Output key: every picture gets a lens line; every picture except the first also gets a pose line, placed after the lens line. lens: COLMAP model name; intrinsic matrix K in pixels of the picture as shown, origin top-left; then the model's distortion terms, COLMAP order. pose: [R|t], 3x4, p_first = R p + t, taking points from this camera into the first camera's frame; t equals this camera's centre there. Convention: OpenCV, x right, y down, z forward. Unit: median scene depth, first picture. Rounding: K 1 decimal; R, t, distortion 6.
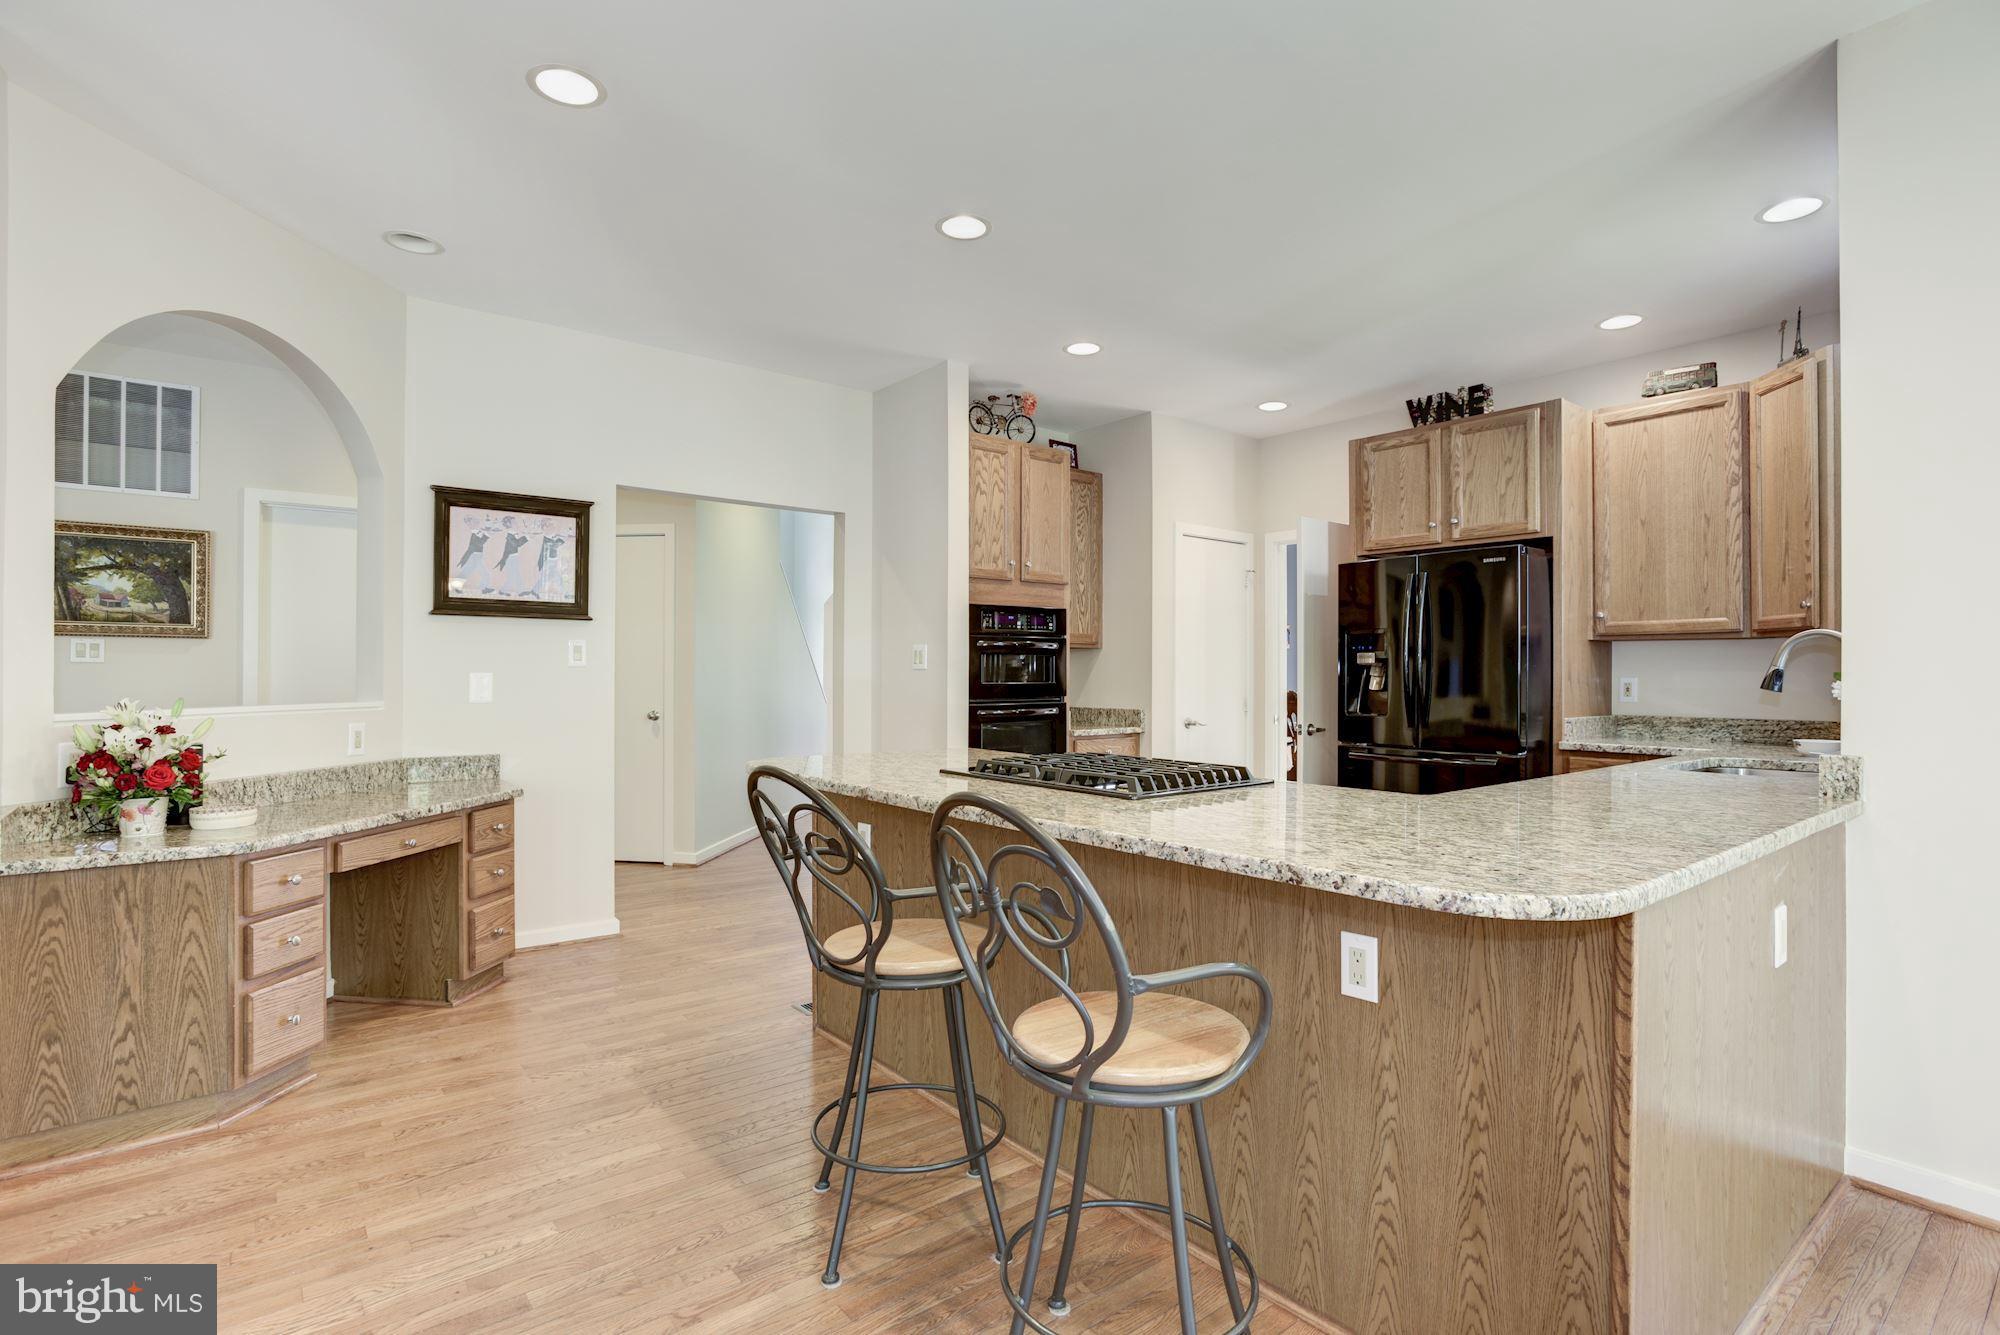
lens RADIAL K [[971.8, 0, 1002.4], [0, 971.8, 668.9], [0, 0, 1]] dist [-0.033428, 0.000449]
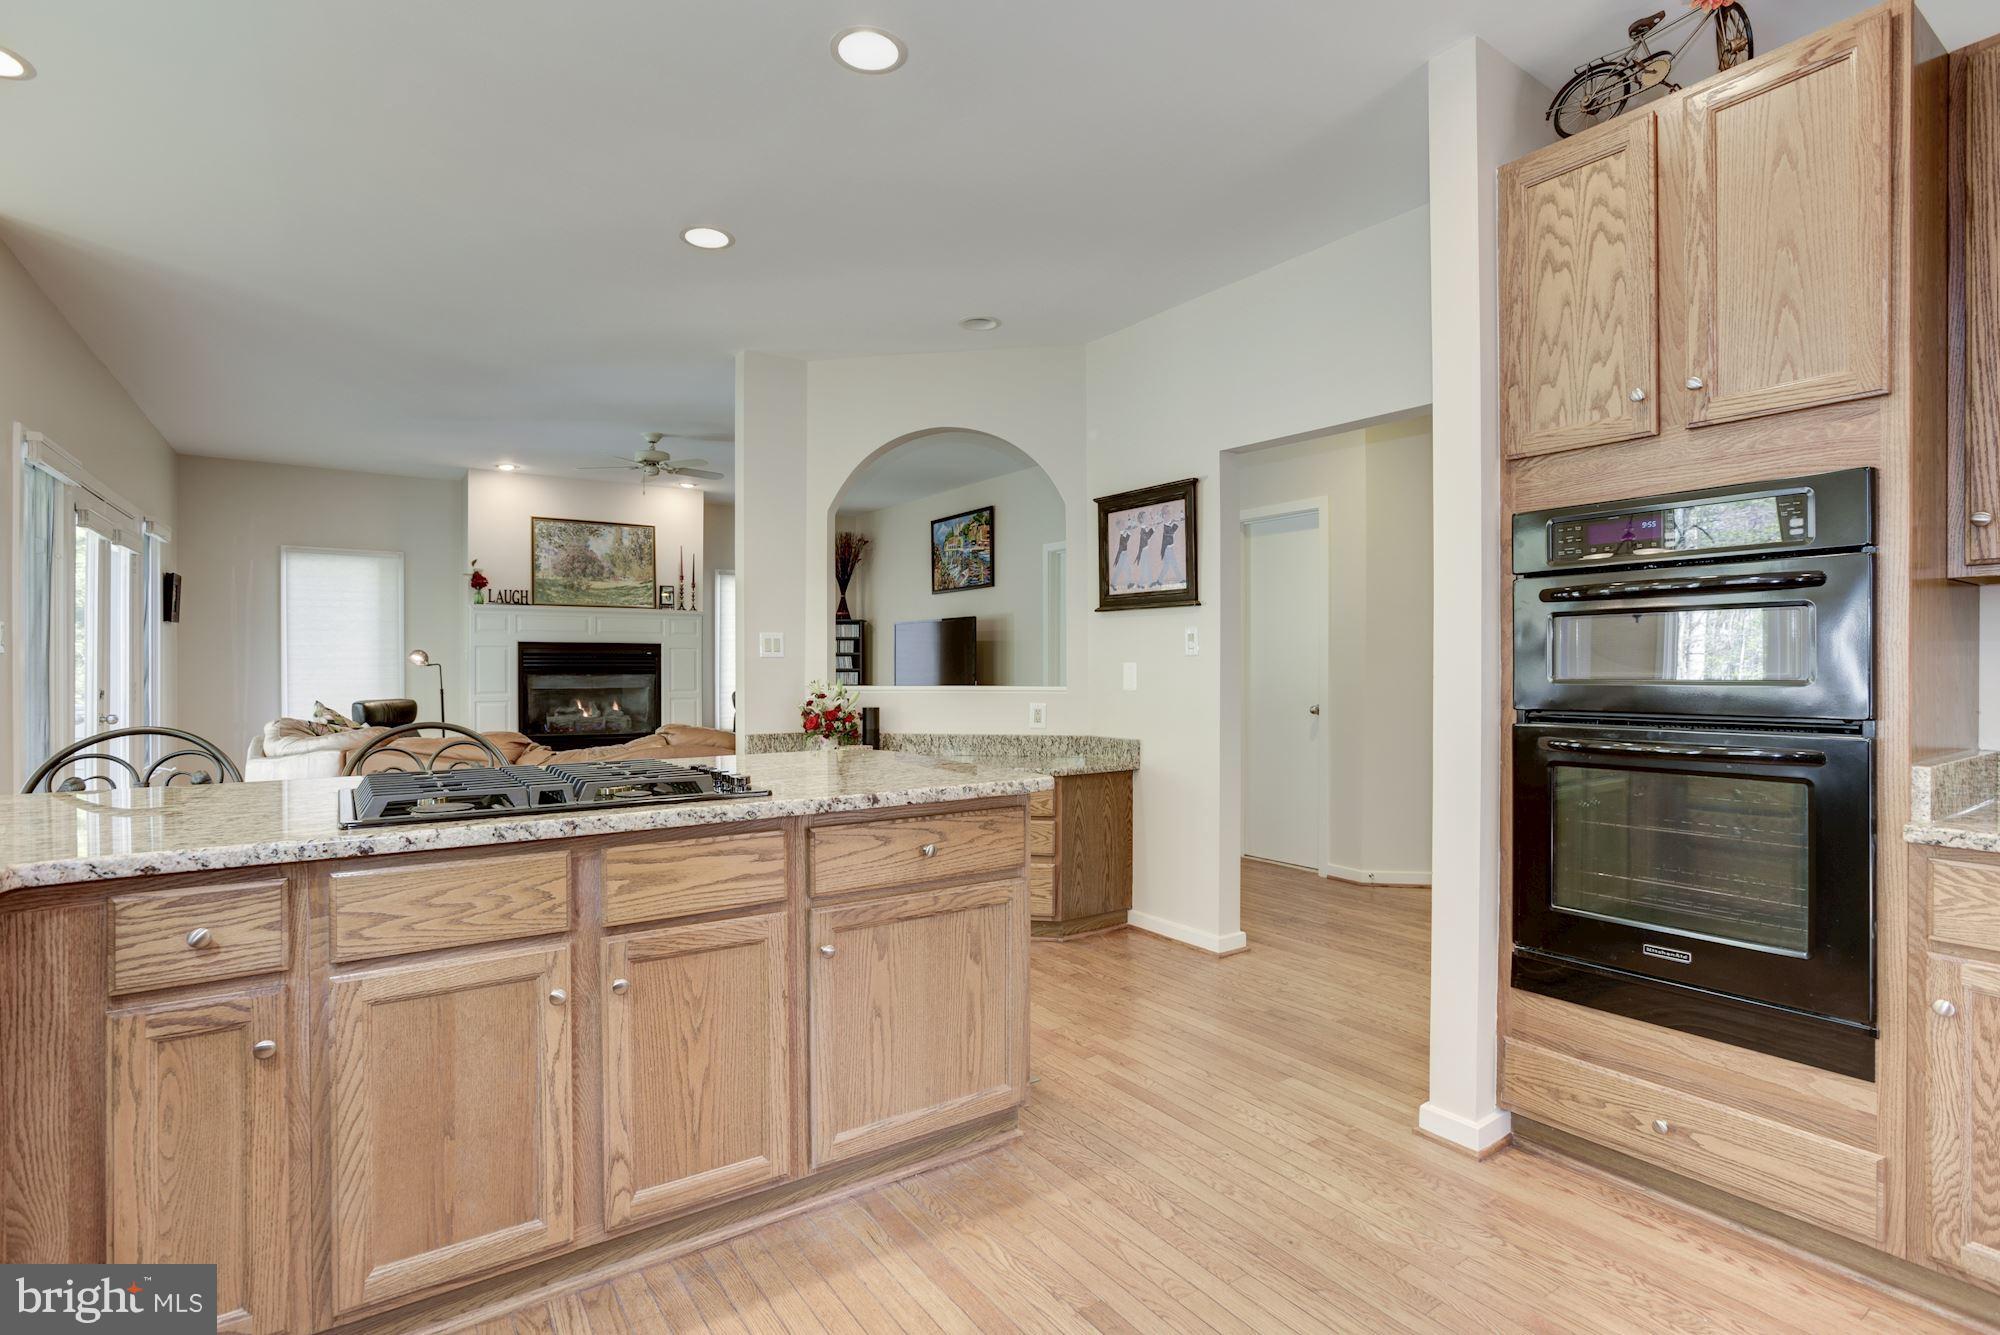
lens RADIAL K [[971.8, 0, 1005.2], [0, 971.8, 672.6], [0, 0, 1]] dist [-0.033428, 0.000449]
pose [[-0.068201, 0.006817, -0.997648, 0.540660], [0.008031, 0.999948, 0.006283, 0.007141], [0.997639, -0.007584, -0.068252, 0.919365]]
